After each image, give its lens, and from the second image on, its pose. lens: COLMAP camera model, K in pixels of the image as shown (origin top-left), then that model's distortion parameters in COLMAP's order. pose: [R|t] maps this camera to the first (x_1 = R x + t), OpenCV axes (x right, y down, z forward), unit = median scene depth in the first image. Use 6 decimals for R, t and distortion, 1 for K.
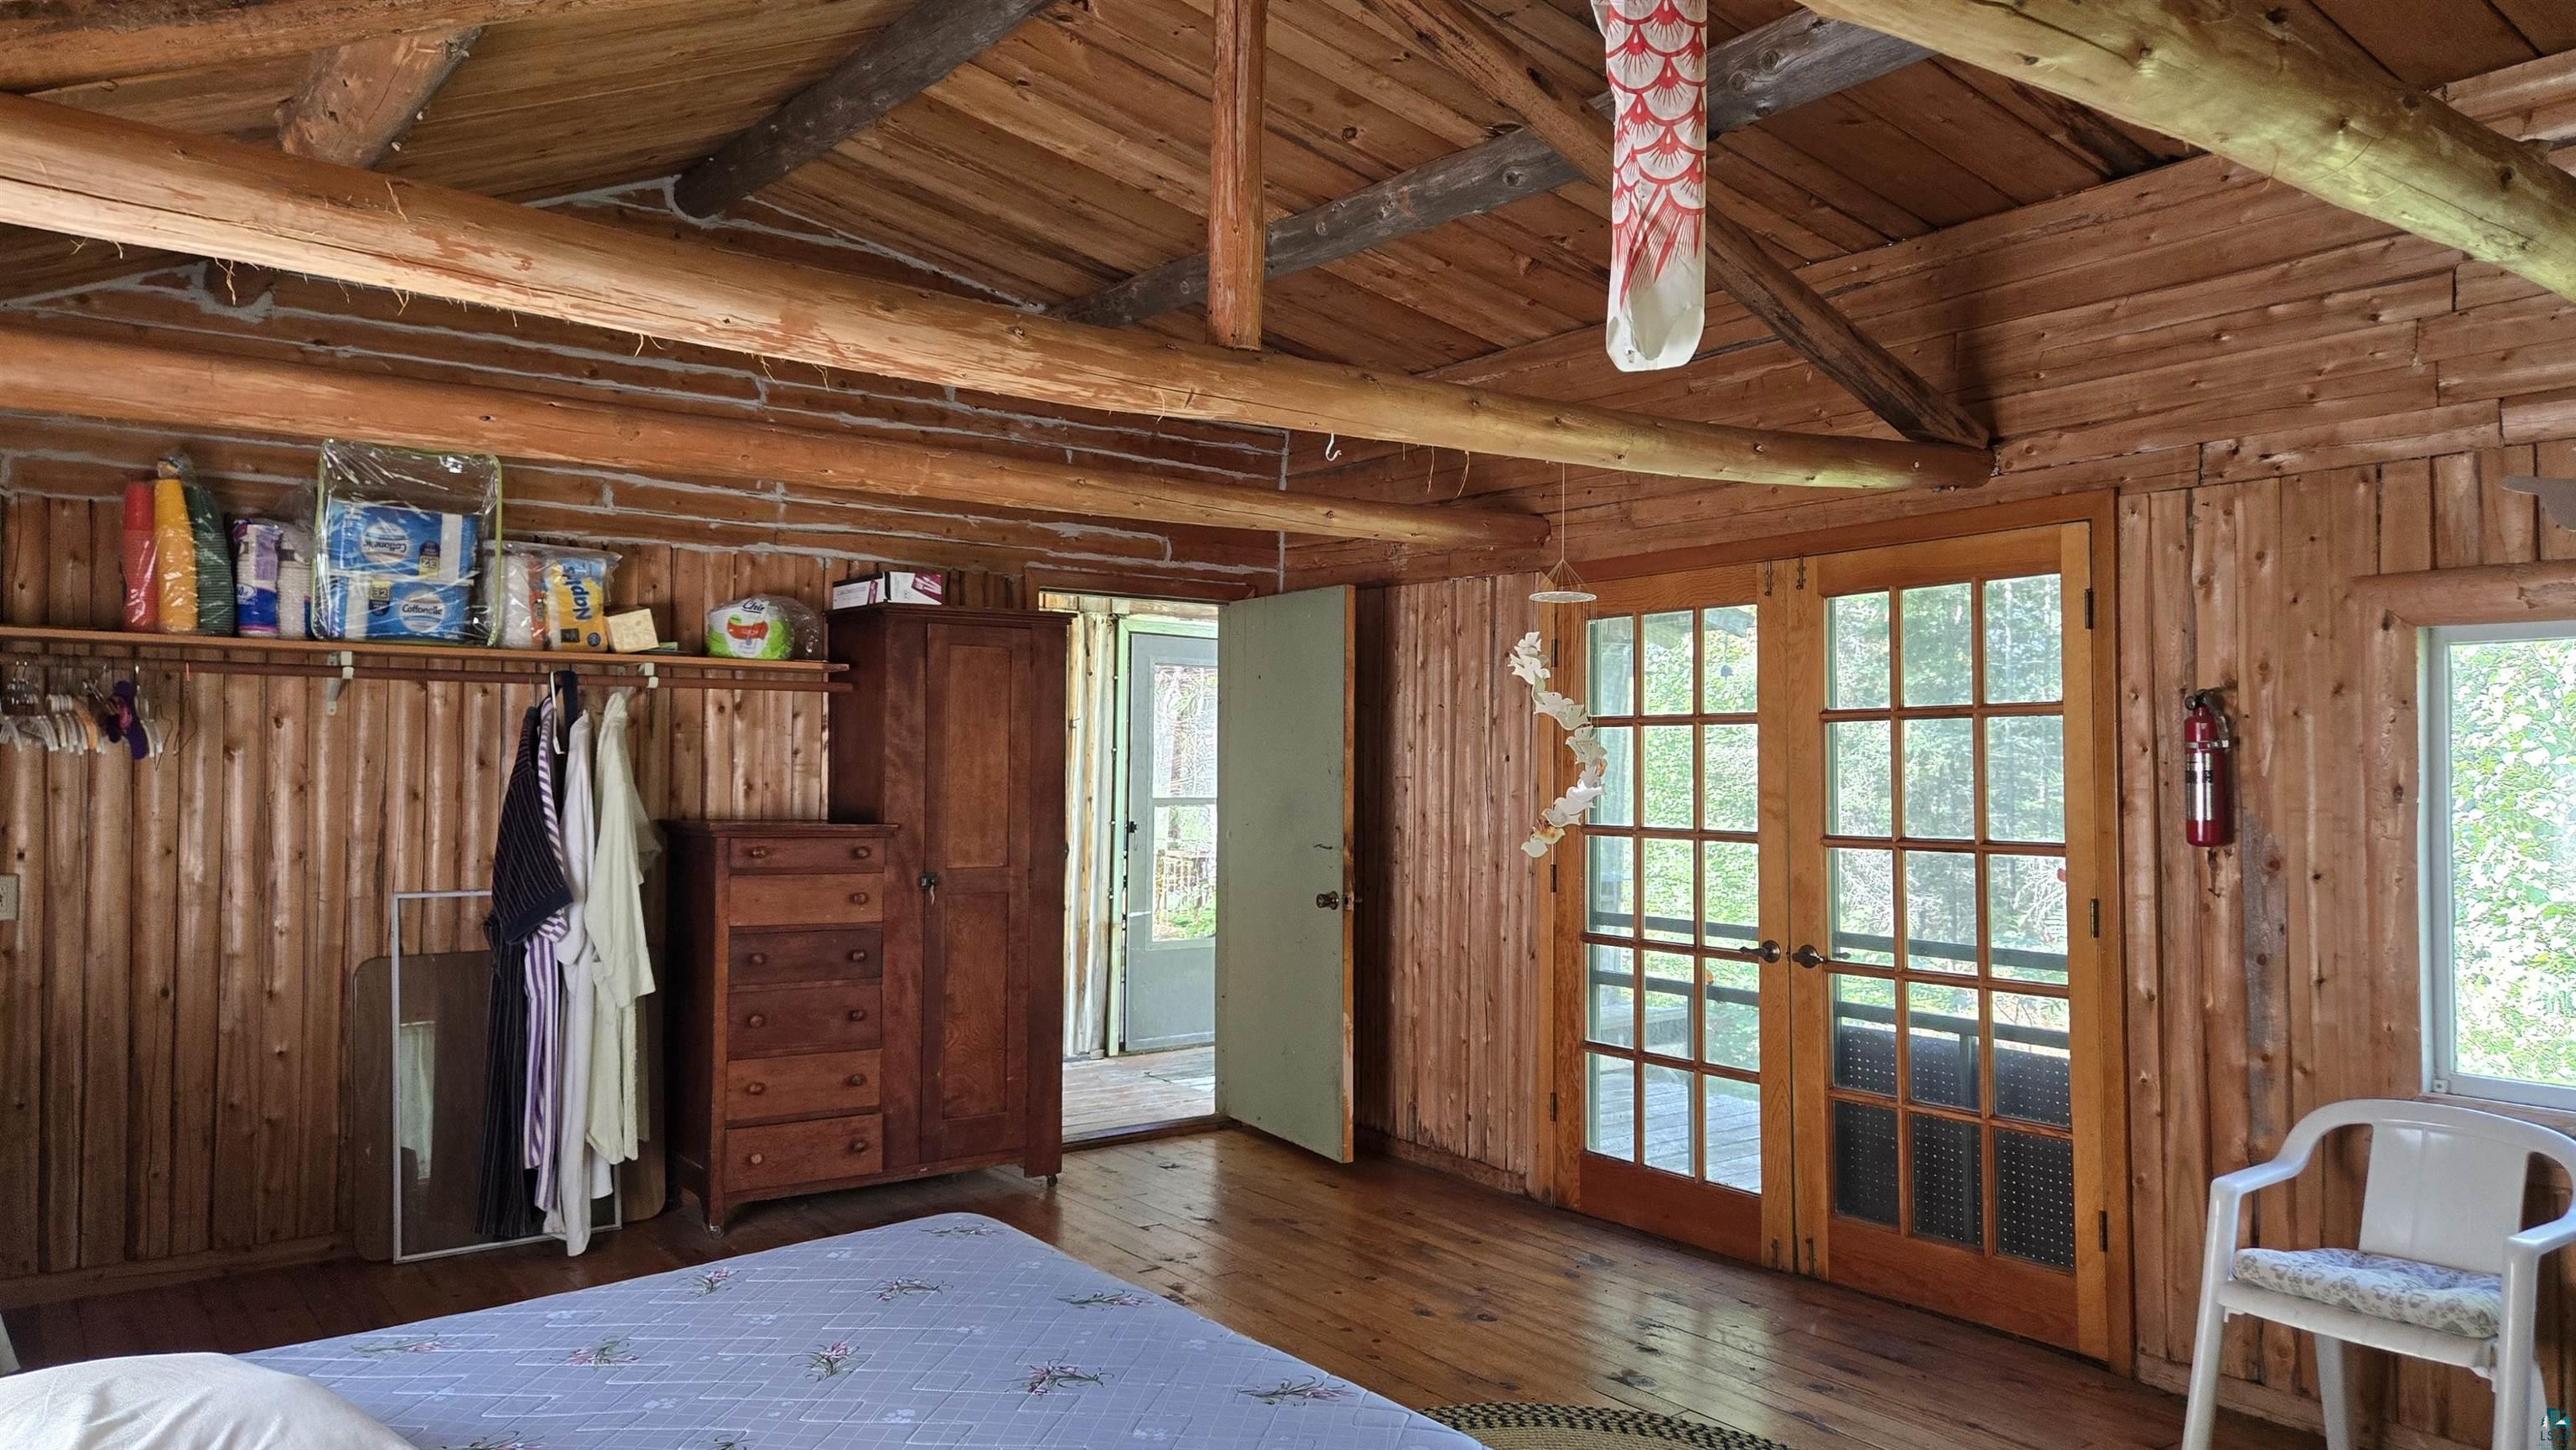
lens RADIAL K [[1715.7, 0, 1286.4], [0, 1715.7, 783.6], [0, 0, 1]] dist [0.049038, -0.040172]
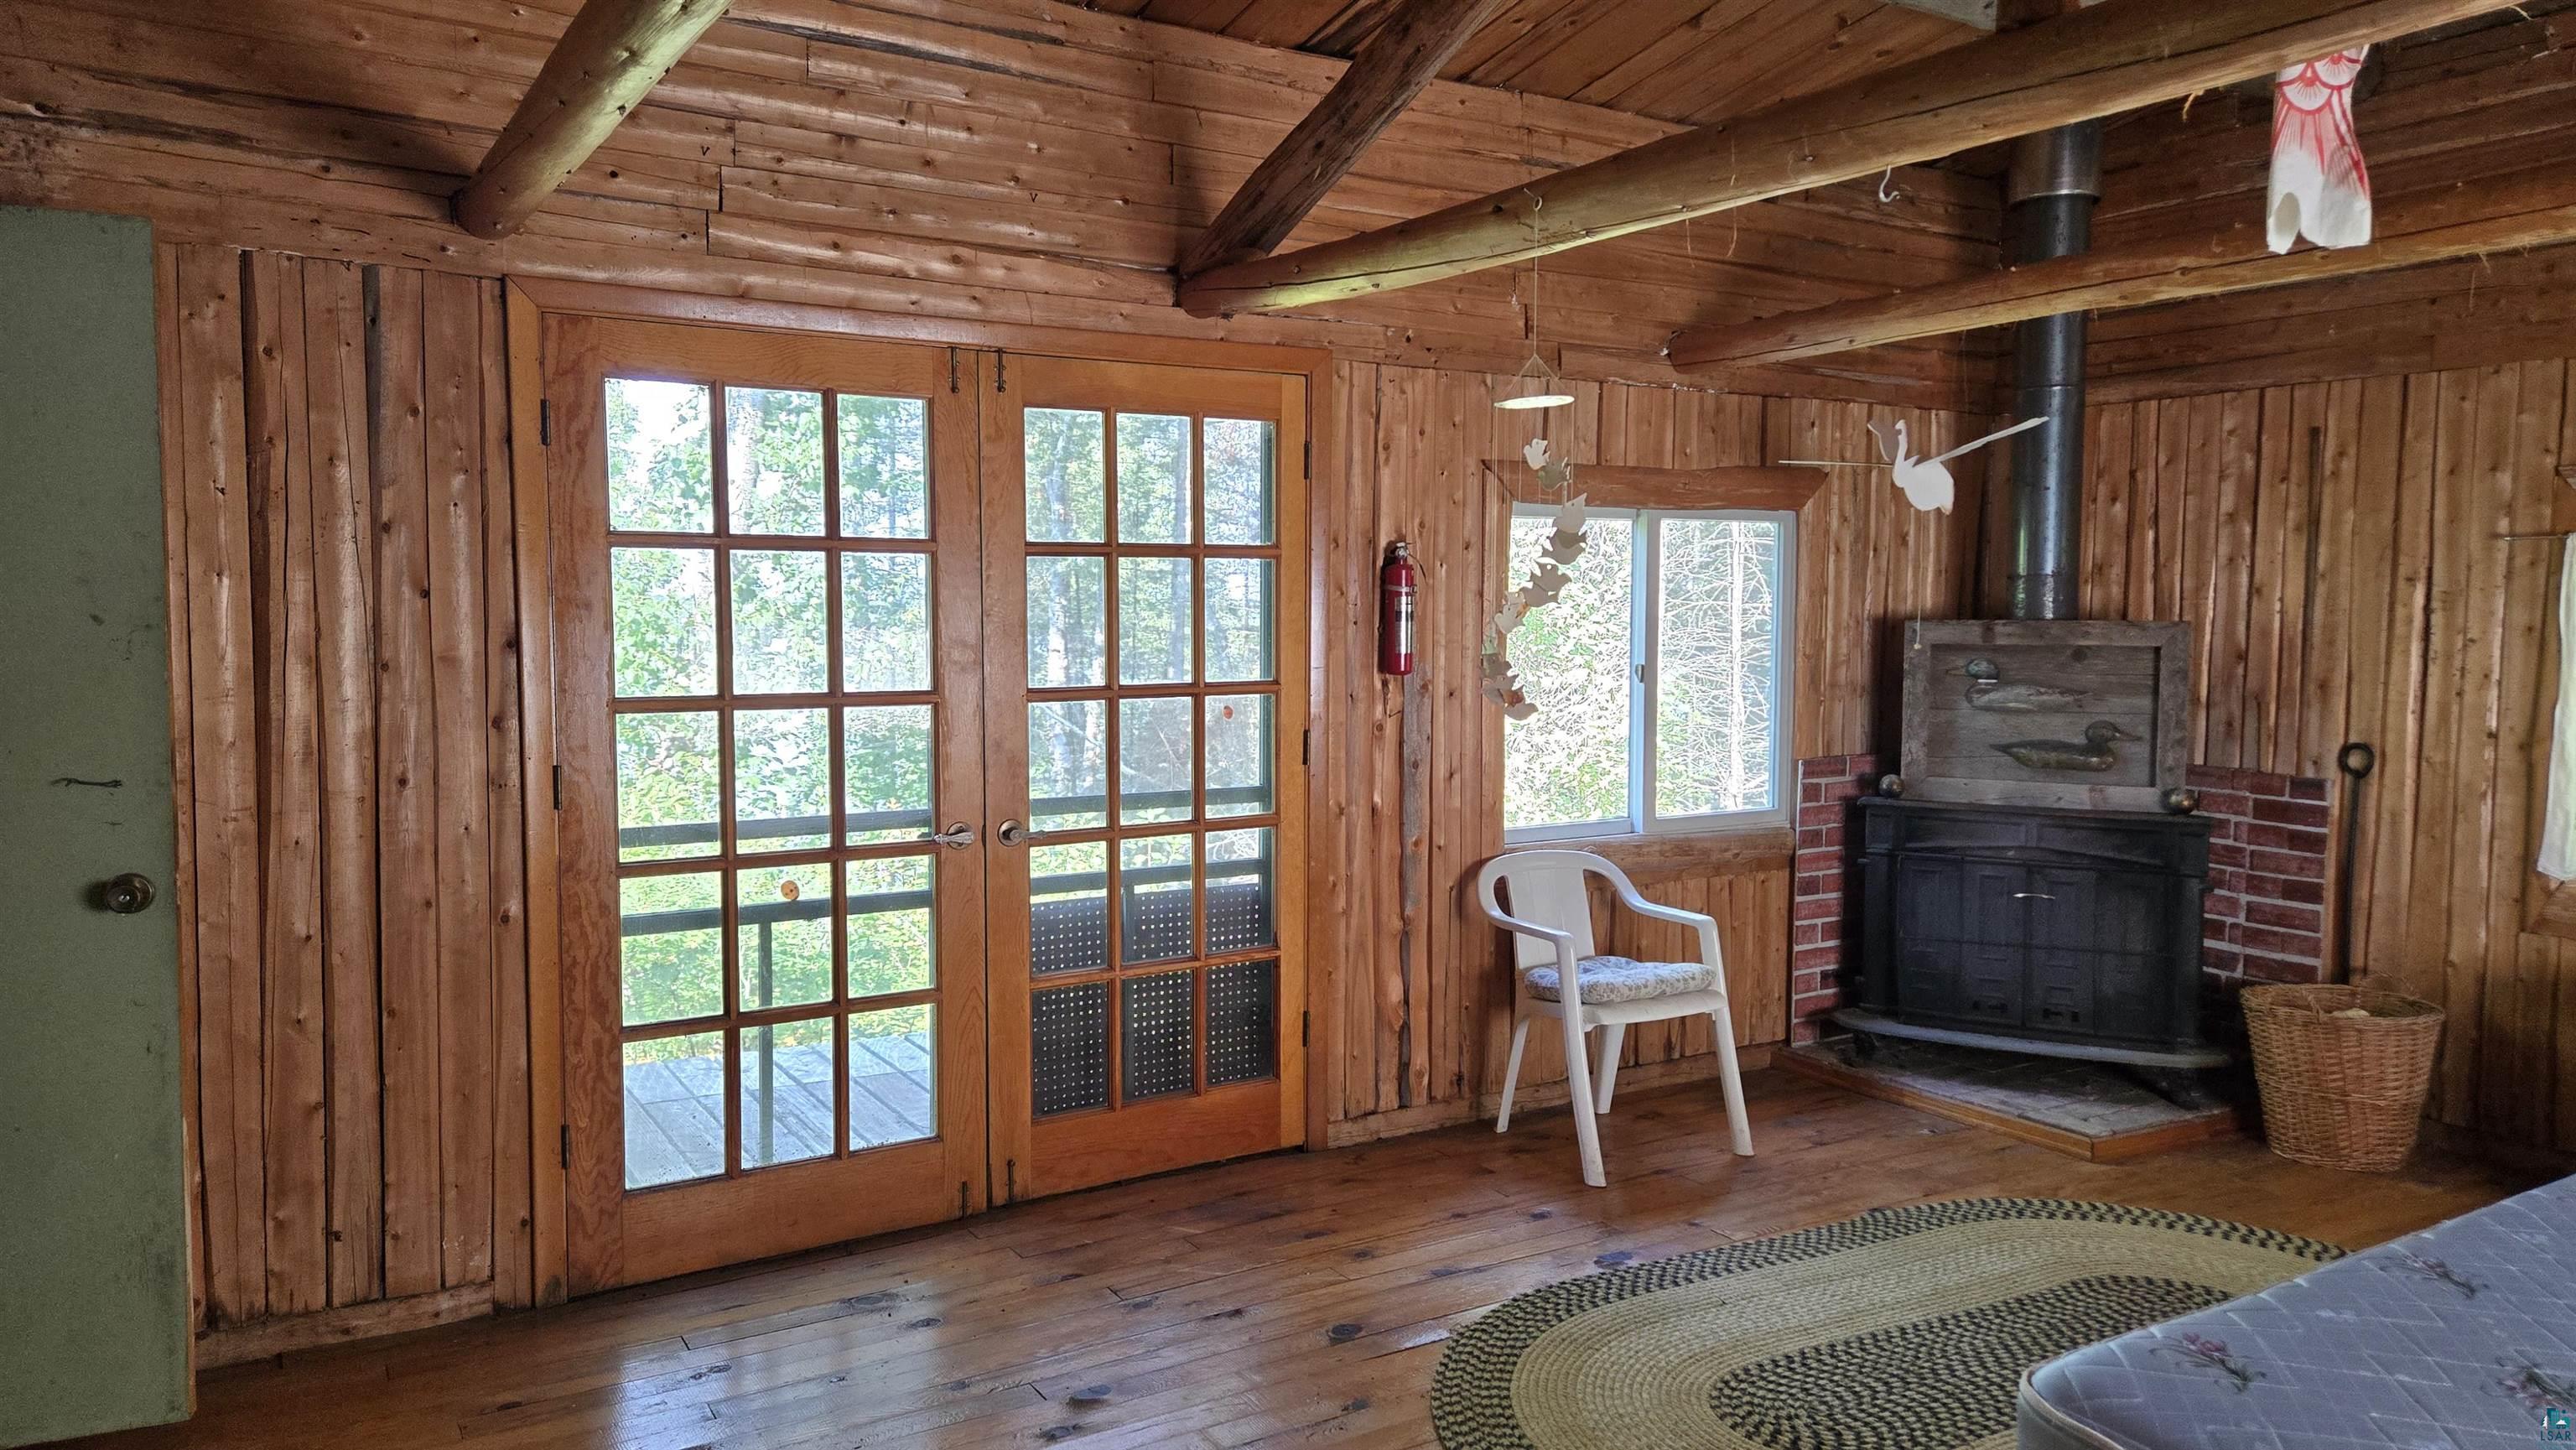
lens RADIAL K [[1649.0, 0, 1202.8], [0, 1649.0, 725.2], [0, 0, 1]] dist [0.034248, -0.003520]
pose [[0.110913, -0.060736, 0.991972, -0.514355], [0.020230, 0.998062, 0.058847, 0.002062], [-0.993624, 0.013541, 0.111927, 0.858155]]
